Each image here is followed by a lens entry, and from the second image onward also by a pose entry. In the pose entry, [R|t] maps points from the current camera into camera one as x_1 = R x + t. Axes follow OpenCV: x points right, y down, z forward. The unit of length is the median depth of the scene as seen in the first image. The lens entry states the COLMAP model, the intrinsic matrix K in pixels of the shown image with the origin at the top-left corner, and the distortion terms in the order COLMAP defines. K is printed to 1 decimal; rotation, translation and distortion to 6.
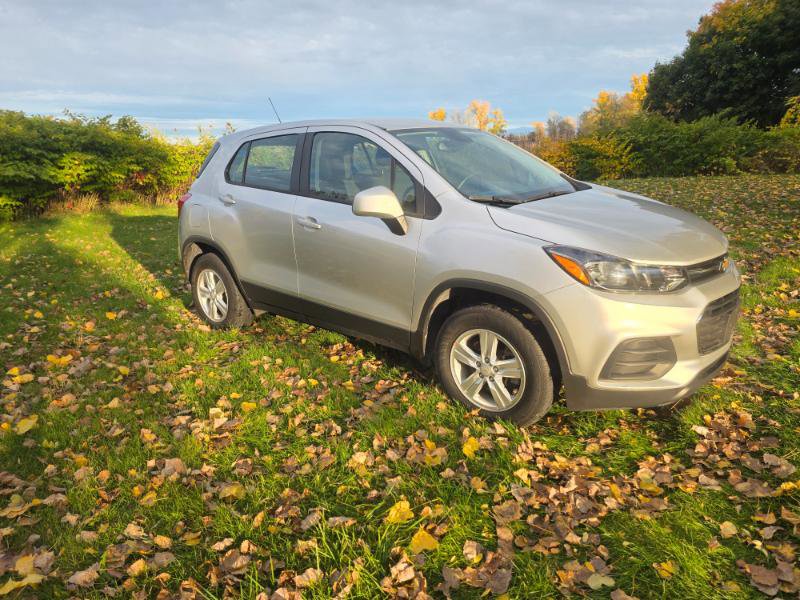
lens RADIAL K [[536.7, 0, 404.9], [0, 536.7, 292.6], [0, 0, 1]] dist [0.067873, -0.063247]
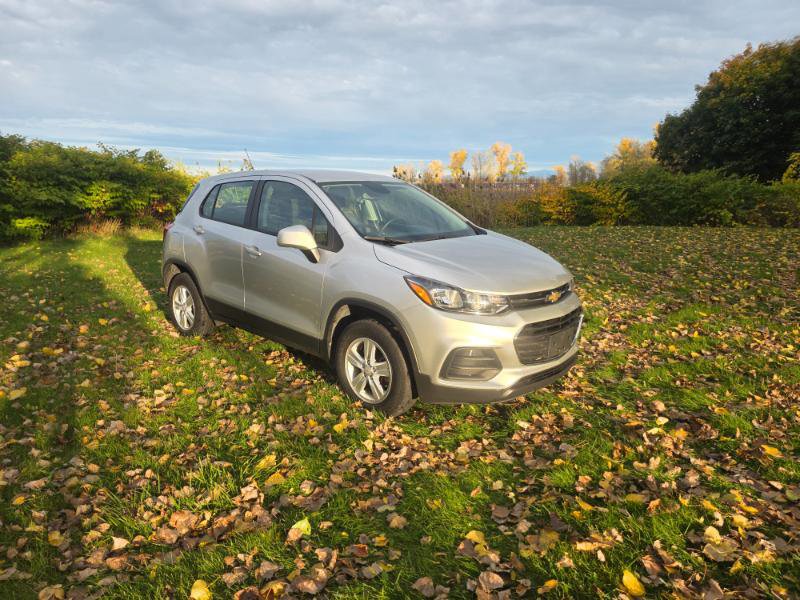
lens RADIAL K [[537.0, 0, 392.7], [0, 537.0, 285.7], [0, 0, 1]] dist [0.074601, -0.069517]
pose [[0.997392, 0.048316, -0.053626, 0.209475], [-0.052307, 0.995758, -0.075694, 0.028808], [0.049741, 0.078301, 0.995688, -0.224709]]
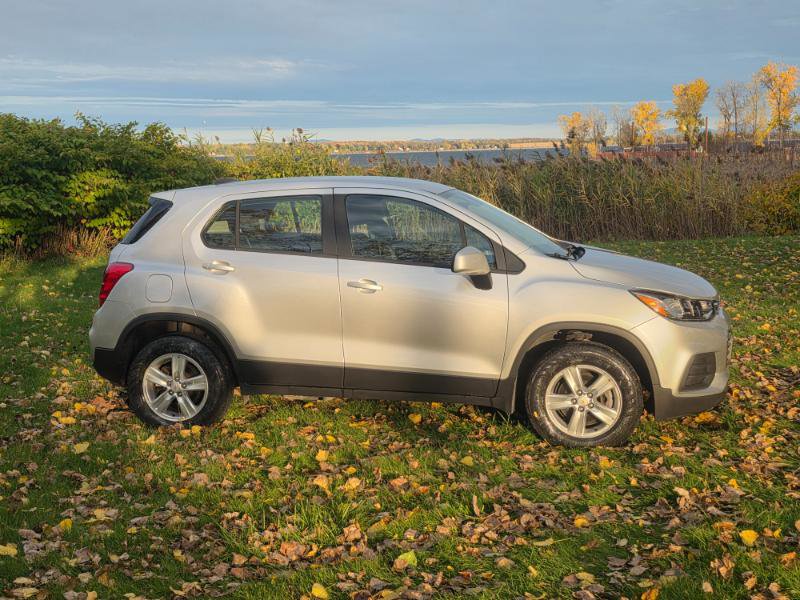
lens RADIAL K [[1023.1, 0, 383.2], [0, 1023.1, 279.4], [0, 0, 1]] dist [0.148405, -0.260394]
pose [[0.973789, 0.039668, -0.223967, 0.314379], [-0.069927, 0.989197, -0.128836, 0.102178], [0.216437, 0.141121, 0.966044, -0.802816]]
